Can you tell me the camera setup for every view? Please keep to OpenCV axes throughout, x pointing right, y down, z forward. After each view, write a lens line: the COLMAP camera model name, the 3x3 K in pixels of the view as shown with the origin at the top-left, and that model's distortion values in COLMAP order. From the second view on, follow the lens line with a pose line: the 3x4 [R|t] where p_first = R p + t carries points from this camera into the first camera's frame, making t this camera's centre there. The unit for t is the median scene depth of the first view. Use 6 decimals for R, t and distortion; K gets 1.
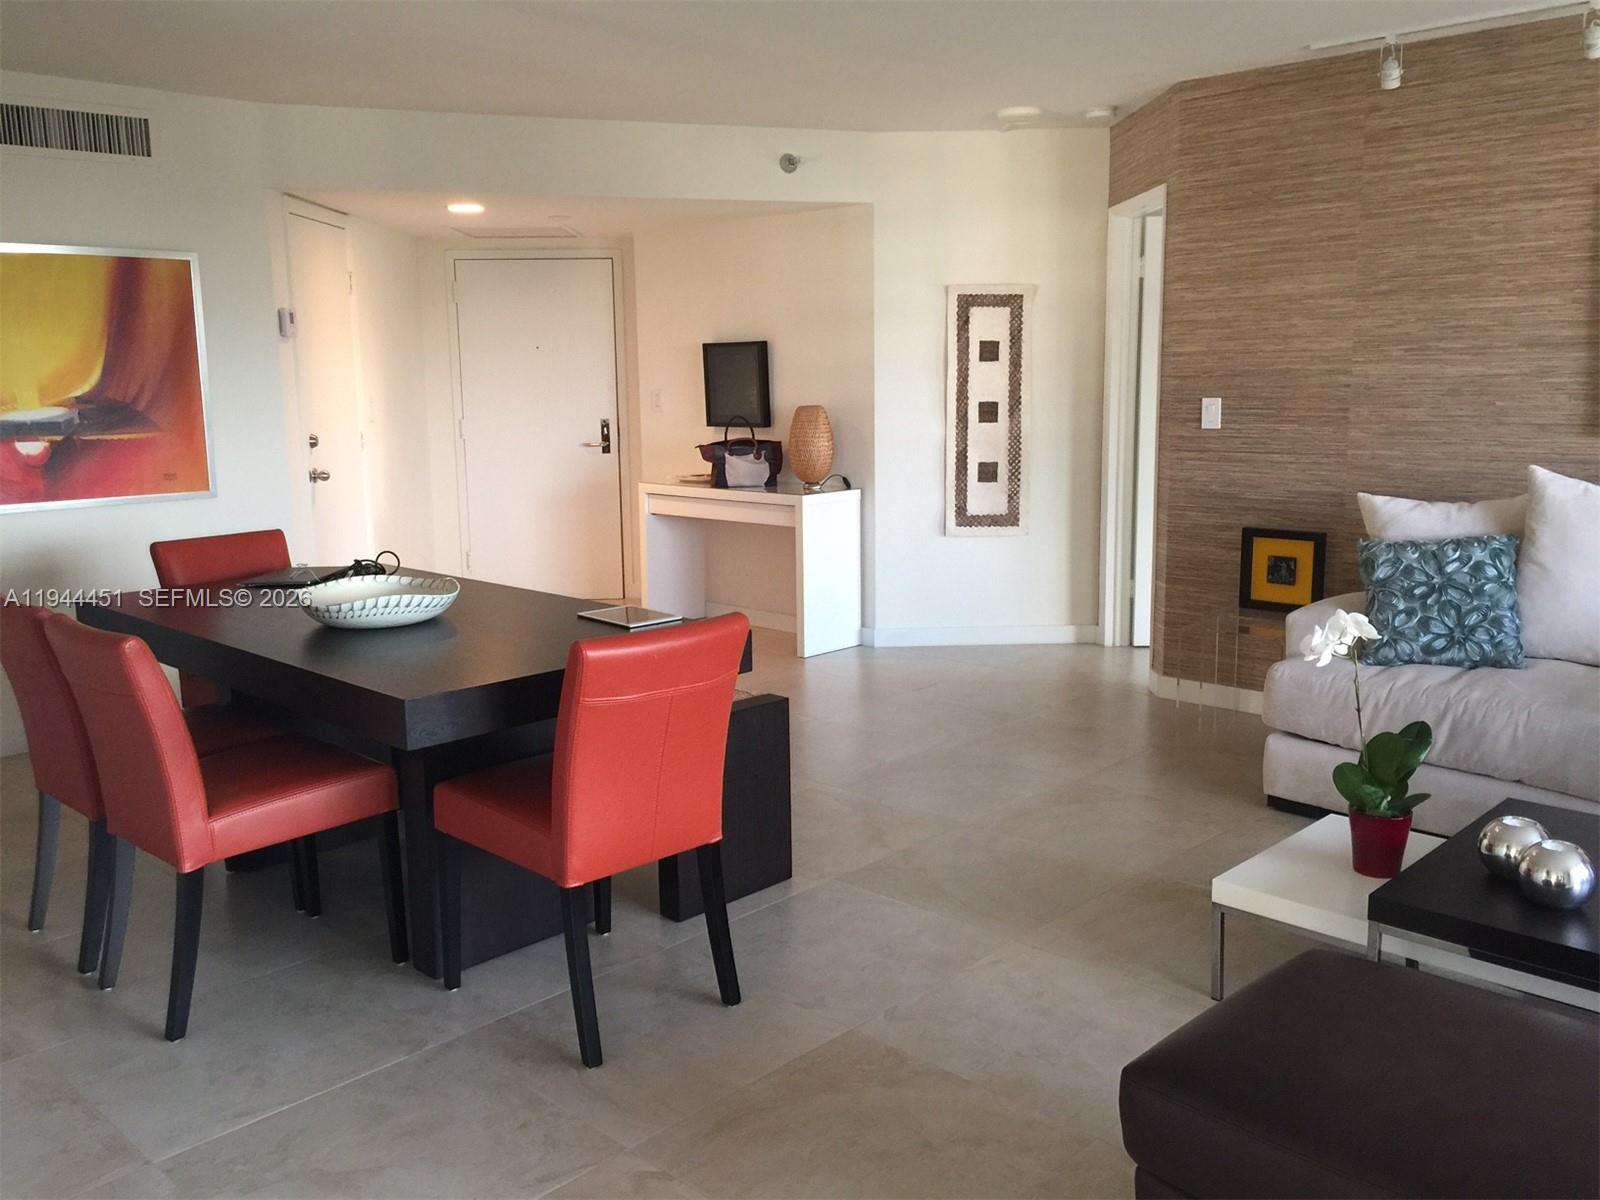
lens RADIAL K [[1363.7, 0, 799.2], [0, 1363.7, 595.0], [0, 0, 1]] dist [0.009005, -0.004193]
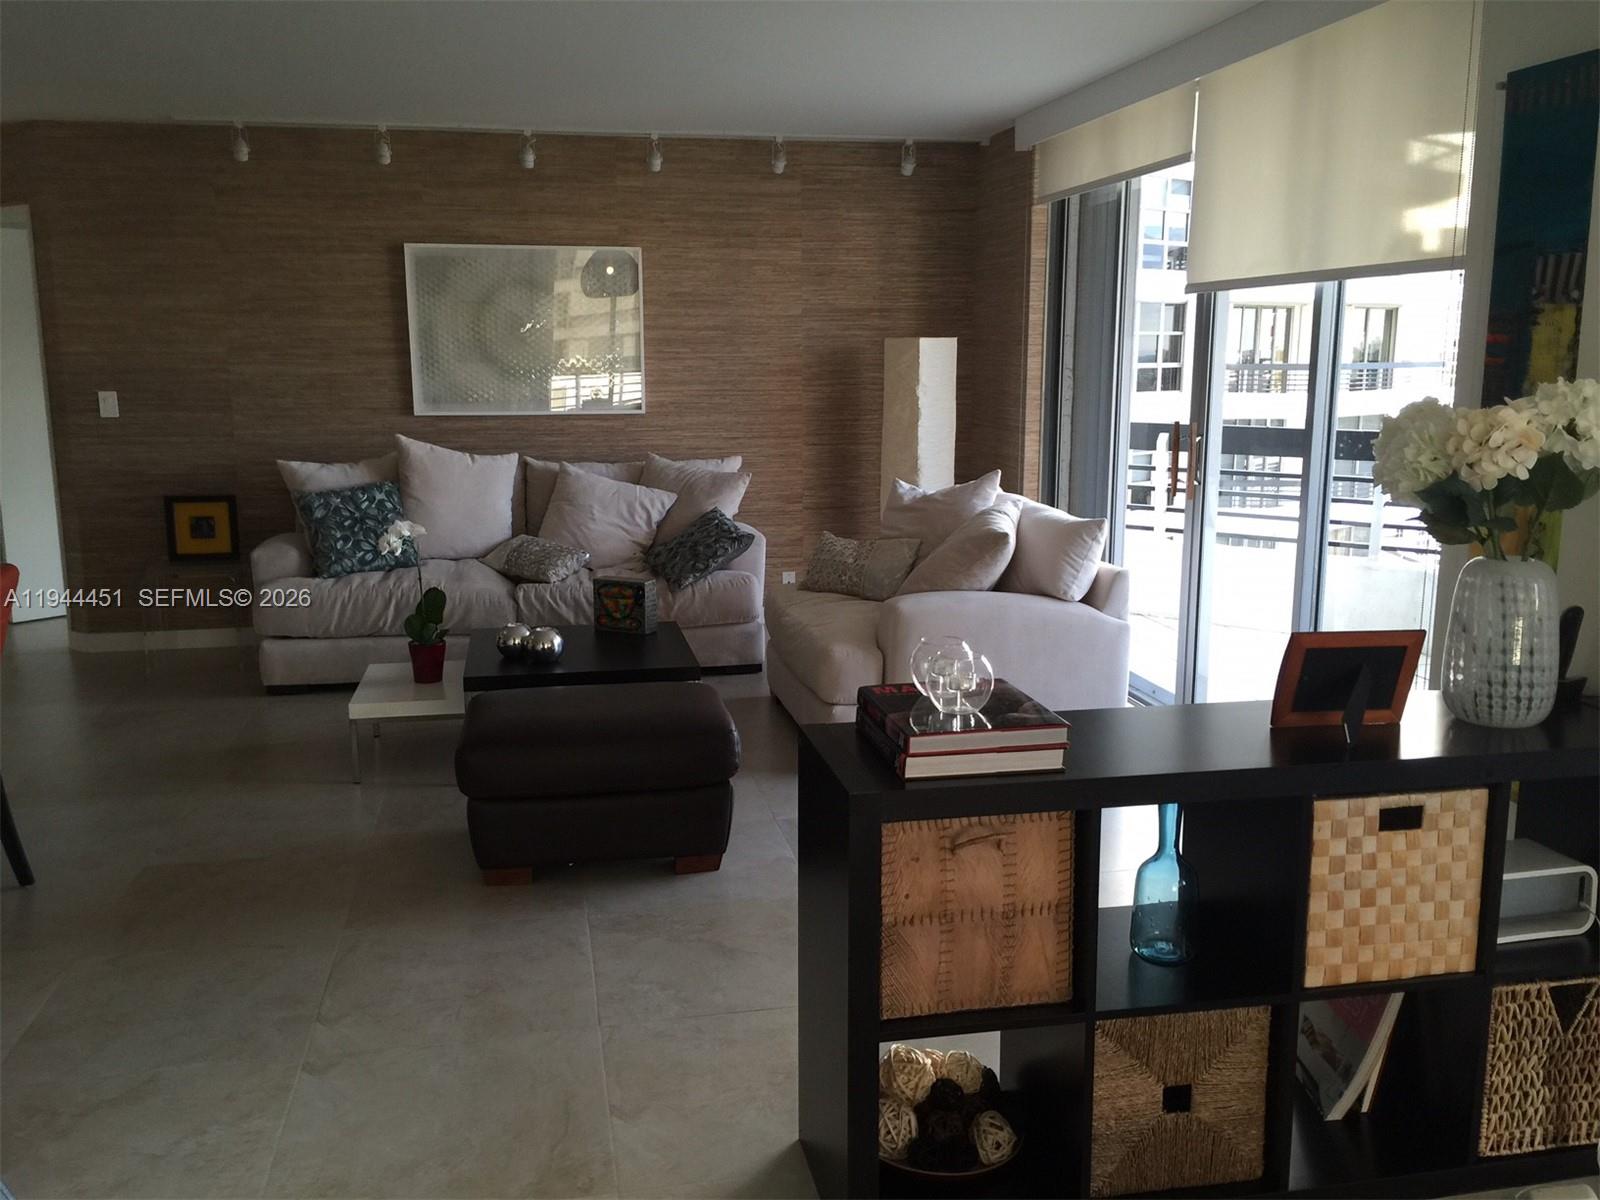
lens RADIAL K [[1363.7, 0, 801.5], [0, 1363.7, 600.3], [0, 0, 1]] dist [0.009005, -0.004193]
pose [[0.557911, -0.129977, 0.819659, -0.430077], [0.126160, 0.989464, 0.071032, 0.032432], [-0.820256, 0.063778, 0.568430, -0.190737]]
